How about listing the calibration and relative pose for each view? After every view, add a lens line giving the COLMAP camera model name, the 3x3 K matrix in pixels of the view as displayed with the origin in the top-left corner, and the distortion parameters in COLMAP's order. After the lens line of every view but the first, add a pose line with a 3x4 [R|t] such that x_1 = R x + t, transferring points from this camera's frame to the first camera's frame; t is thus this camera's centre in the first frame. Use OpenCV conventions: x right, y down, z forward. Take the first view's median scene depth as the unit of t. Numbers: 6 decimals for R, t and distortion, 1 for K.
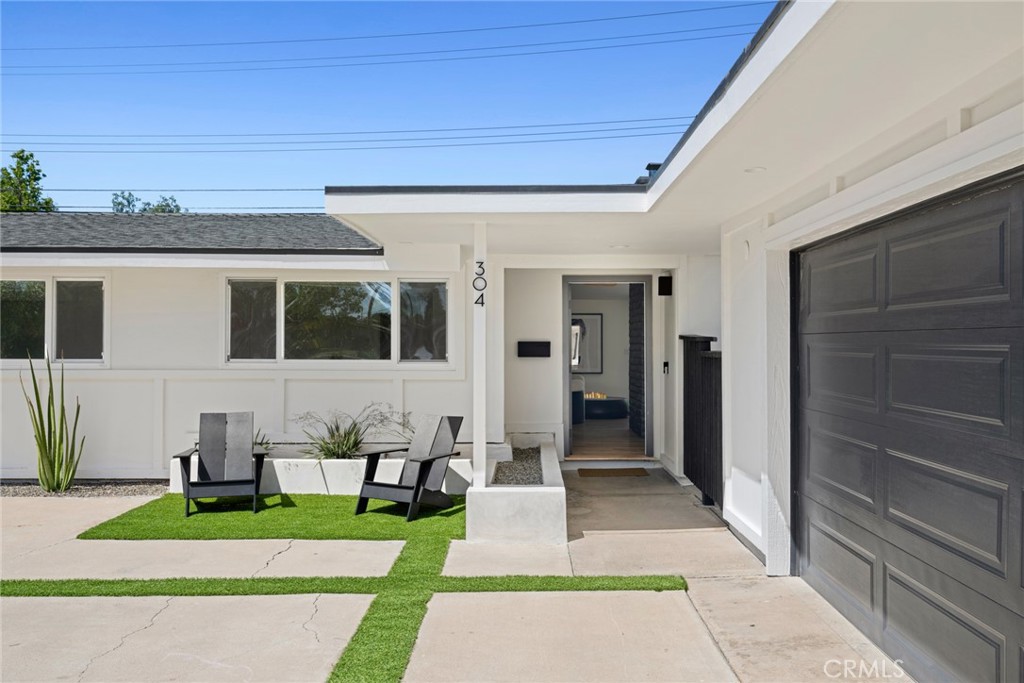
lens RADIAL K [[859.3, 0, 521.0], [0, 859.3, 335.8], [0, 0, 1]] dist [0.001428, 0.001532]
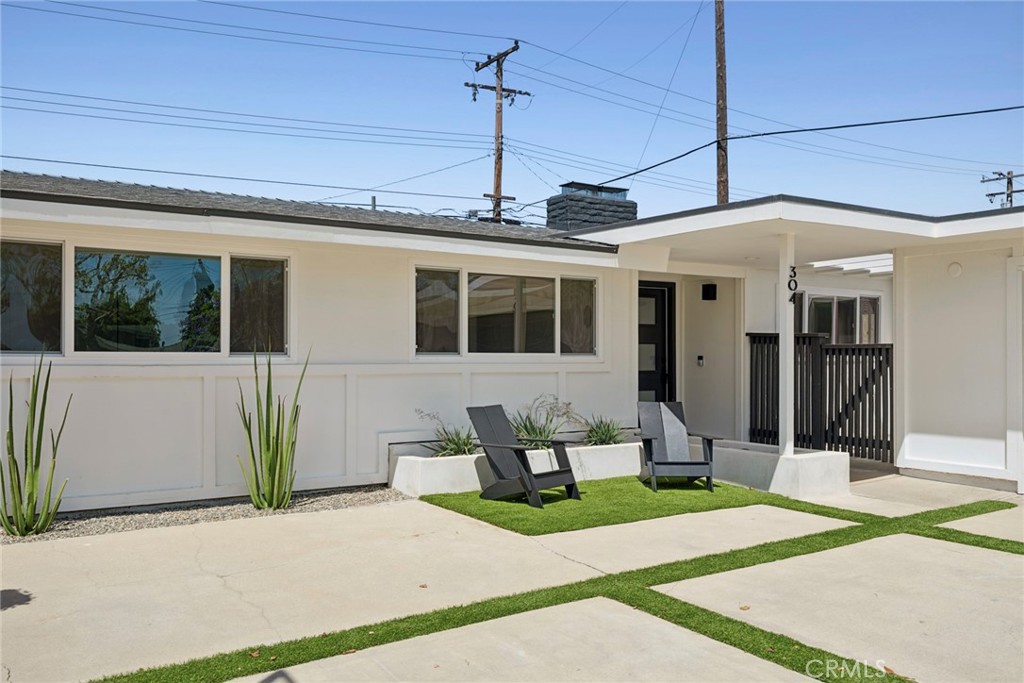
lens RADIAL K [[859.3, 0, 520.7], [0, 859.3, 344.9], [0, 0, 1]] dist [0.001428, 0.001532]
pose [[0.829091, 0.004597, 0.559094, -0.774010], [-0.003561, 0.999989, -0.002940, 0.021468], [-0.559102, 0.000447, 0.829099, 0.158864]]
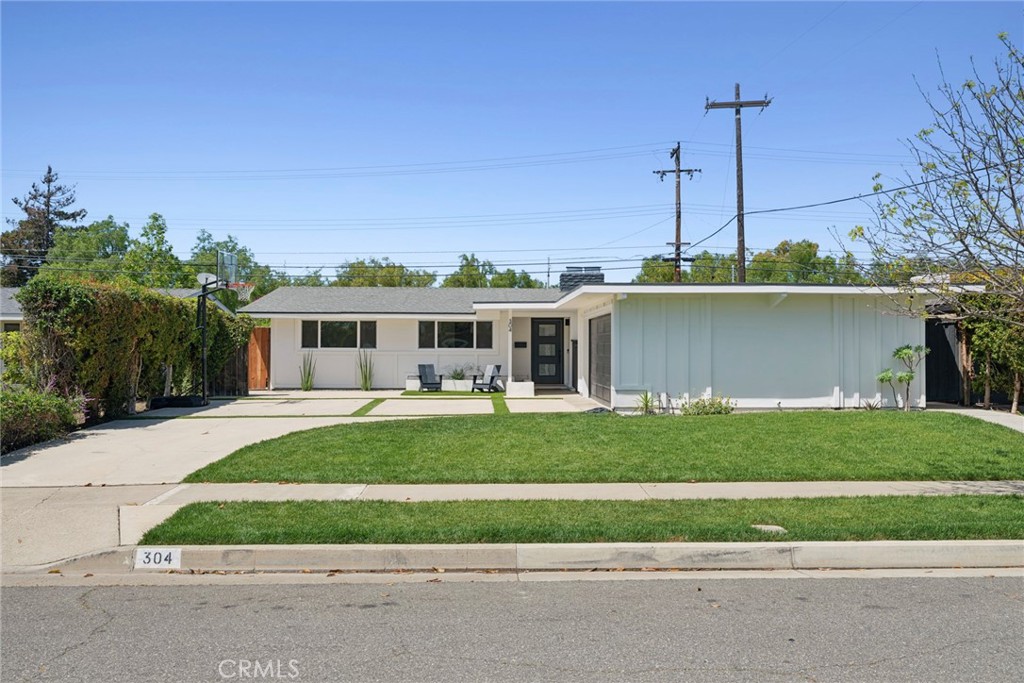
lens RADIAL K [[859.3, 0, 507.6], [0, 859.3, 347.4], [0, 0, 1]] dist [0.001428, 0.001532]
pose [[0.999511, 0.000400, 0.031255, -0.128269], [-0.000614, 0.999976, 0.006841, 0.005310], [-0.031252, -0.006857, 0.999488, -1.971056]]
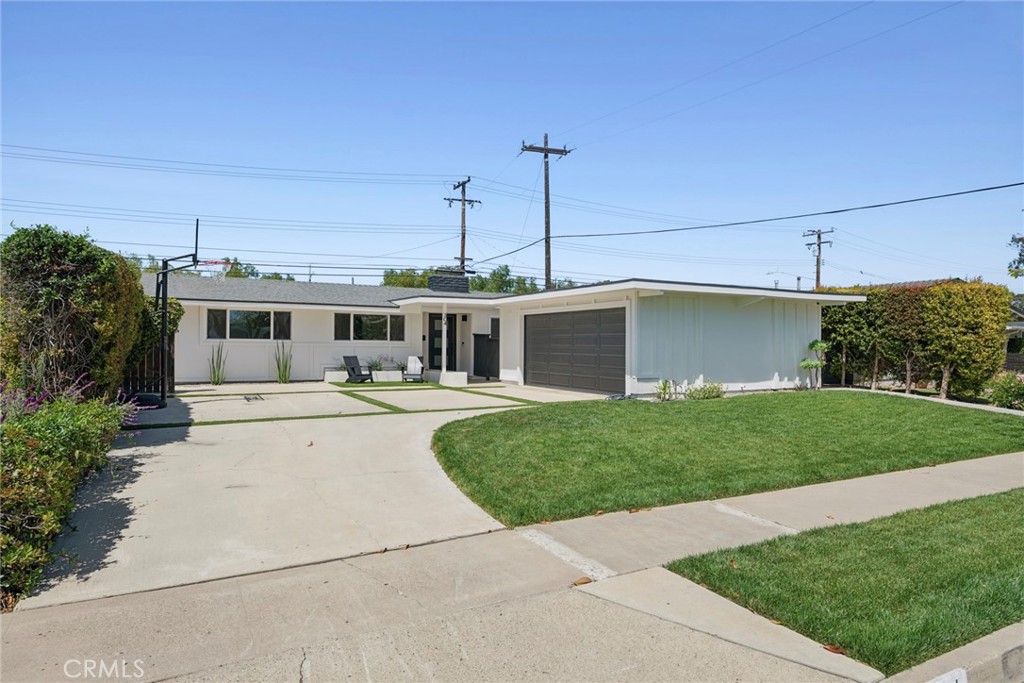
lens RADIAL K [[643.7, 0, 519.8], [0, 643.7, 339.2], [0, 0, 1]] dist [0.019257, 0.000096]
pose [[0.874511, 0.009762, 0.484907, -0.868864], [-0.009867, 0.999949, -0.002335, 0.024112], [-0.484905, -0.002742, 0.874563, -1.280025]]
